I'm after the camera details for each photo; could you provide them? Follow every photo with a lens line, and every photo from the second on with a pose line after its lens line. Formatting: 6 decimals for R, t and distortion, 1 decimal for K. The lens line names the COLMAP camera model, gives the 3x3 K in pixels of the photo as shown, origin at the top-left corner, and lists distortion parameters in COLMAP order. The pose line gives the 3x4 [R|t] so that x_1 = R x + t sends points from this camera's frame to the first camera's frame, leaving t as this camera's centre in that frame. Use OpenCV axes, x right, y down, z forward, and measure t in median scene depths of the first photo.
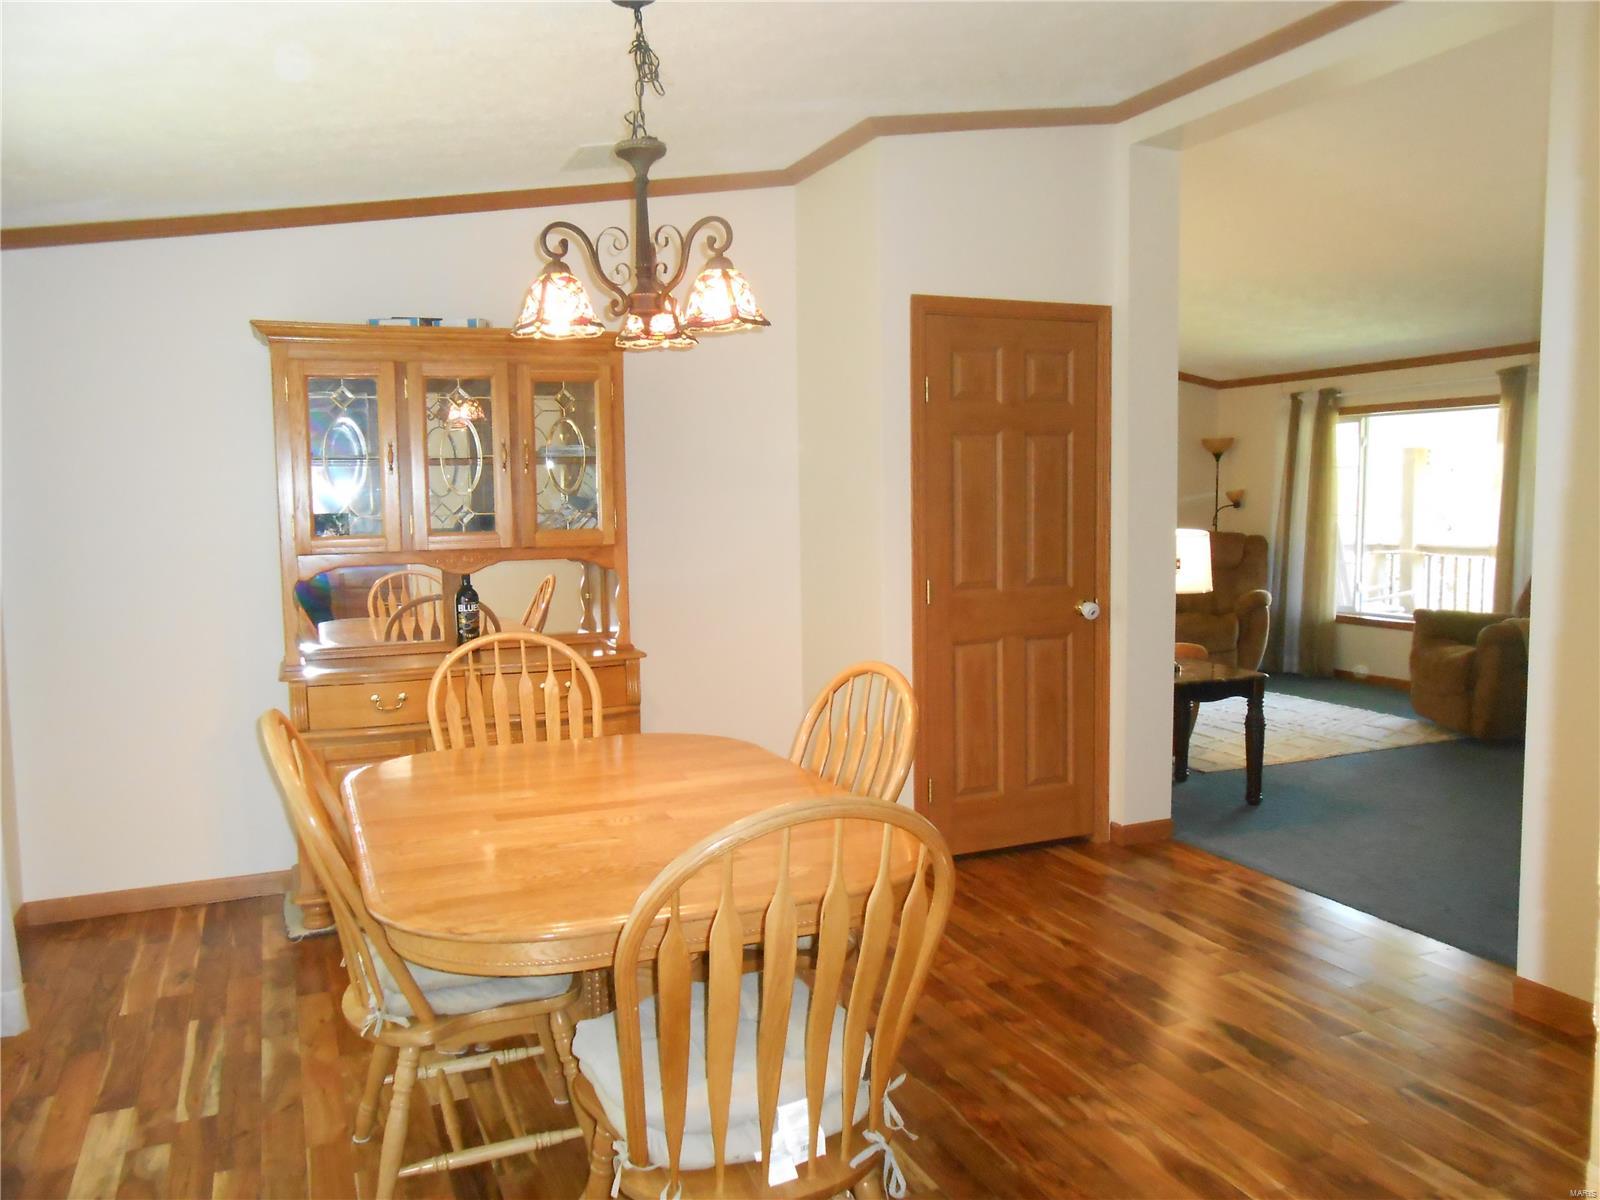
lens RADIAL K [[1235.7, 0, 795.4], [0, 1235.7, 607.7], [0, 0, 1]] dist [-0.040383, 0.043268]
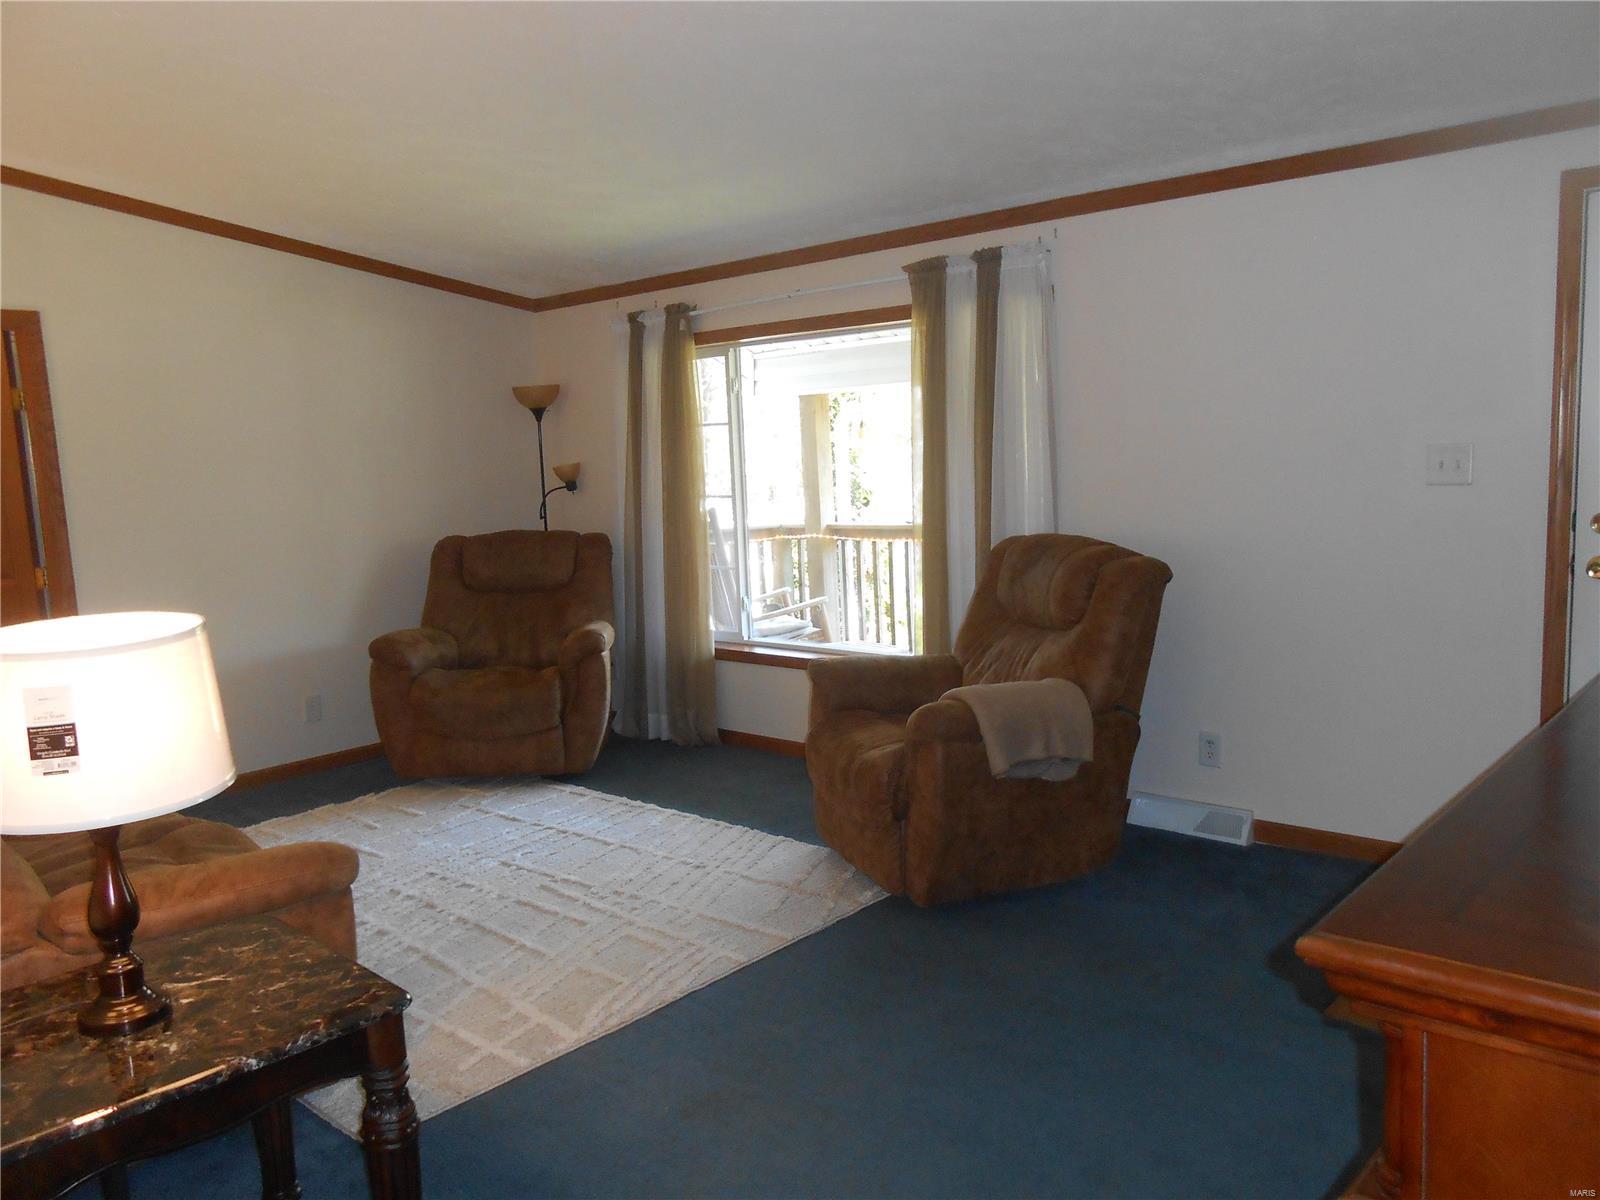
lens RADIAL K [[1235.7, 0, 796.5], [0, 1235.7, 601.0], [0, 0, 1]] dist [-0.040383, 0.043268]
pose [[0.910596, -0.083379, 0.404799, 0.209954], [0.074126, 0.996505, 0.038509, -0.041448], [-0.406595, -0.005060, 0.913594, 0.369390]]
